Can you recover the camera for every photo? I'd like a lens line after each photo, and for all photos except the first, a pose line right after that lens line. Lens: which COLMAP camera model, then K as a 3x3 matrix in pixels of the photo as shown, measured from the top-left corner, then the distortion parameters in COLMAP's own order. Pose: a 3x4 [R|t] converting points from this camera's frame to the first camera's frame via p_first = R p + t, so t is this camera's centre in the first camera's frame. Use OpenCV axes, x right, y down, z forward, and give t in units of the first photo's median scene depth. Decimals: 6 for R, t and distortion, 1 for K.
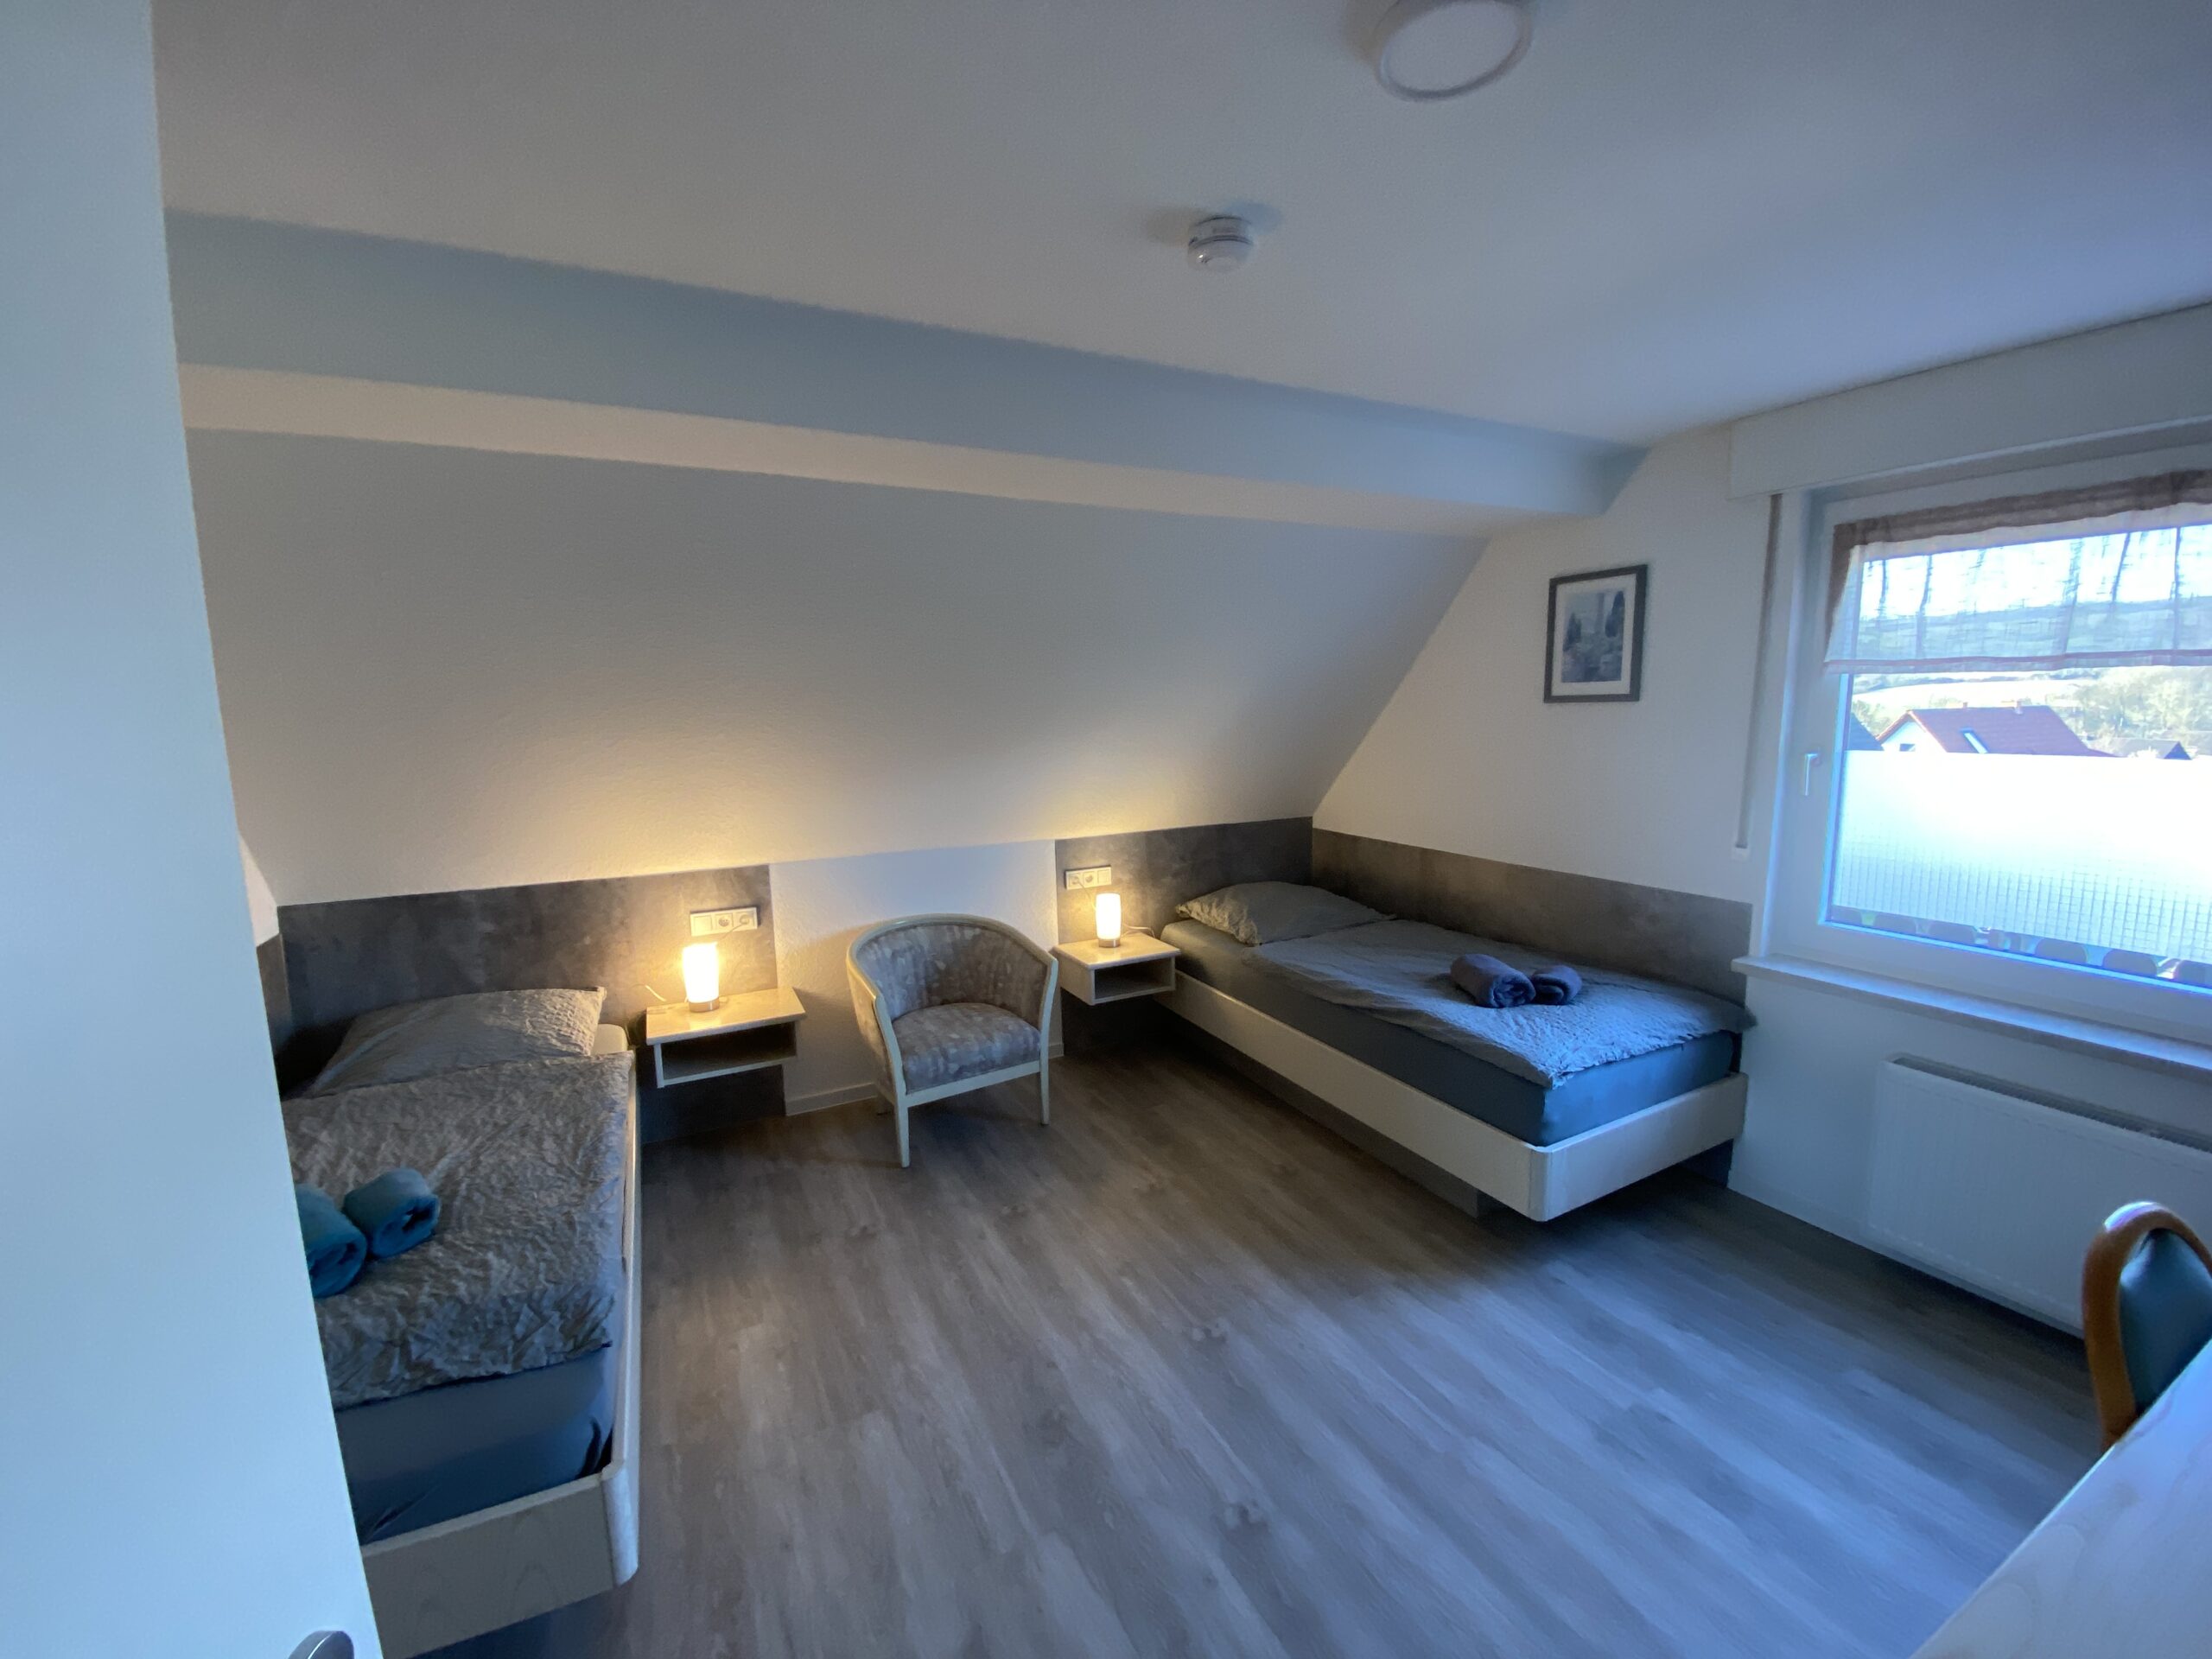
lens RADIAL K [[905.3, 0, 1106.0], [0, 905.3, 829.5], [0, 0, 1]] dist [0.007918, -0.014175]
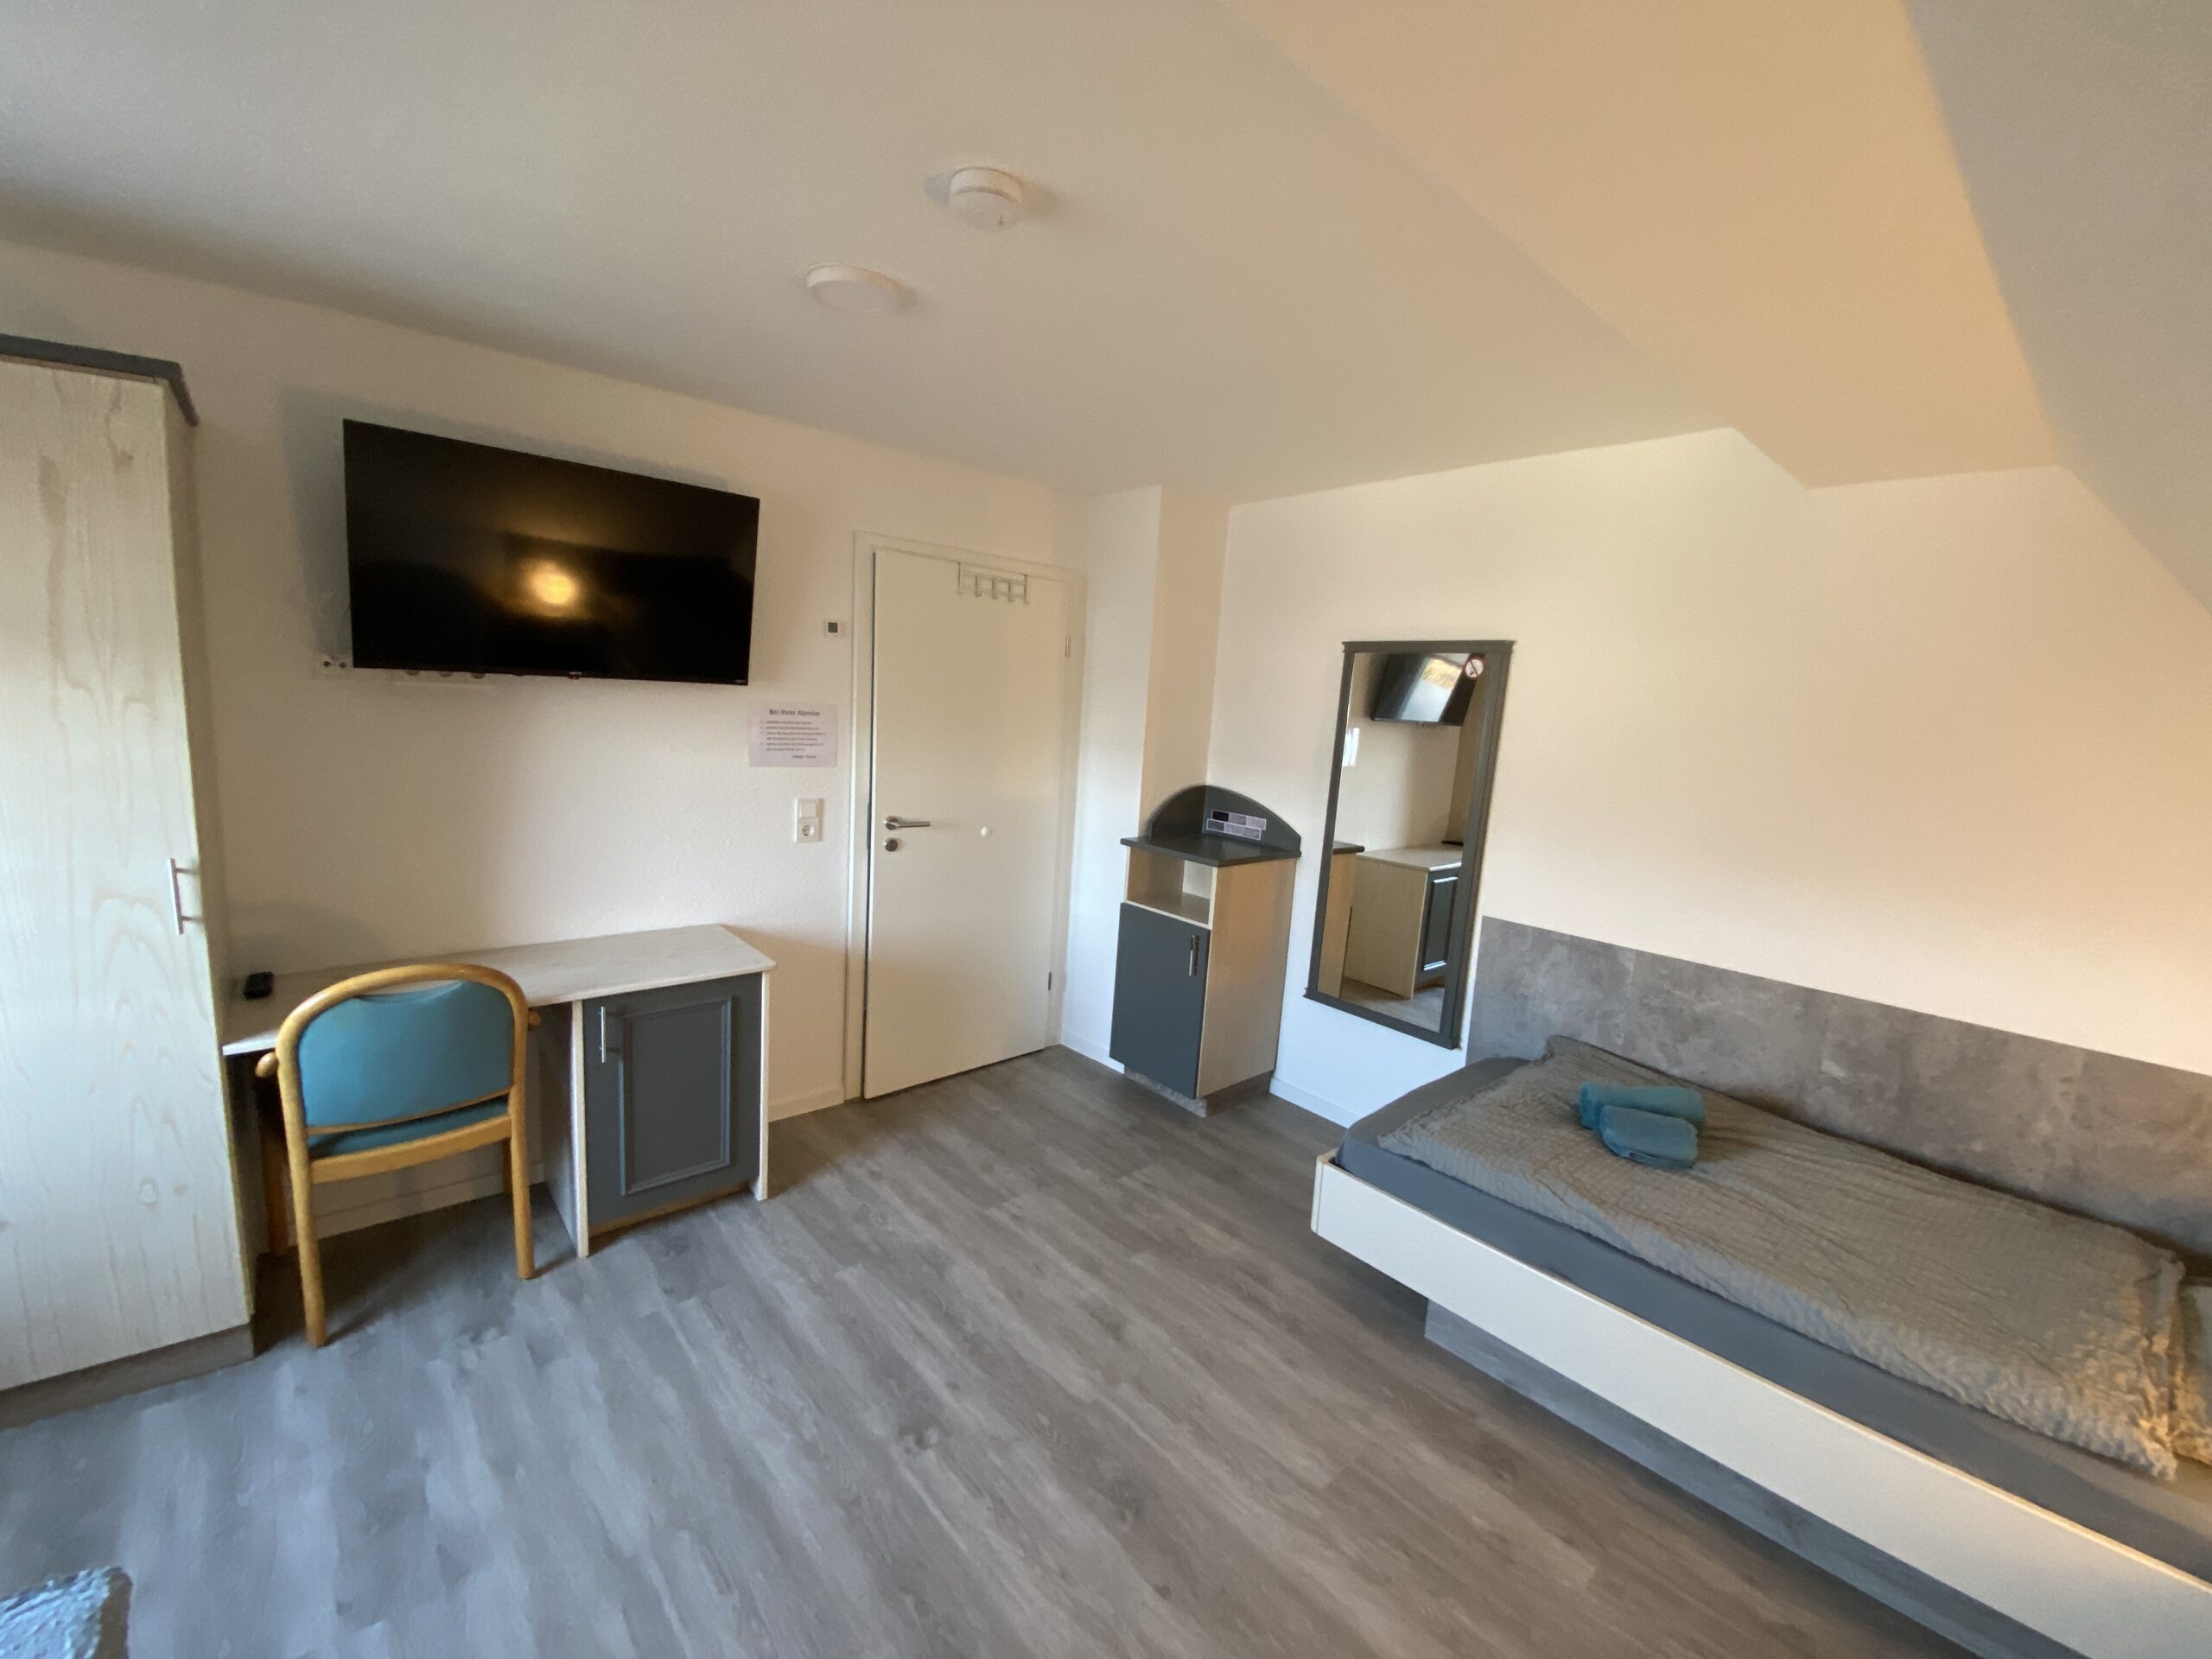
lens RADIAL K [[905.3, 0, 1106.0], [0, 905.3, 829.5], [0, 0, 1]] dist [0.007918, -0.014175]
pose [[-0.967210, -0.000733, -0.253979, 0.203643], [-0.074667, 0.956626, 0.281588, -0.241042], [0.242756, 0.291318, -0.925313, 1.761959]]
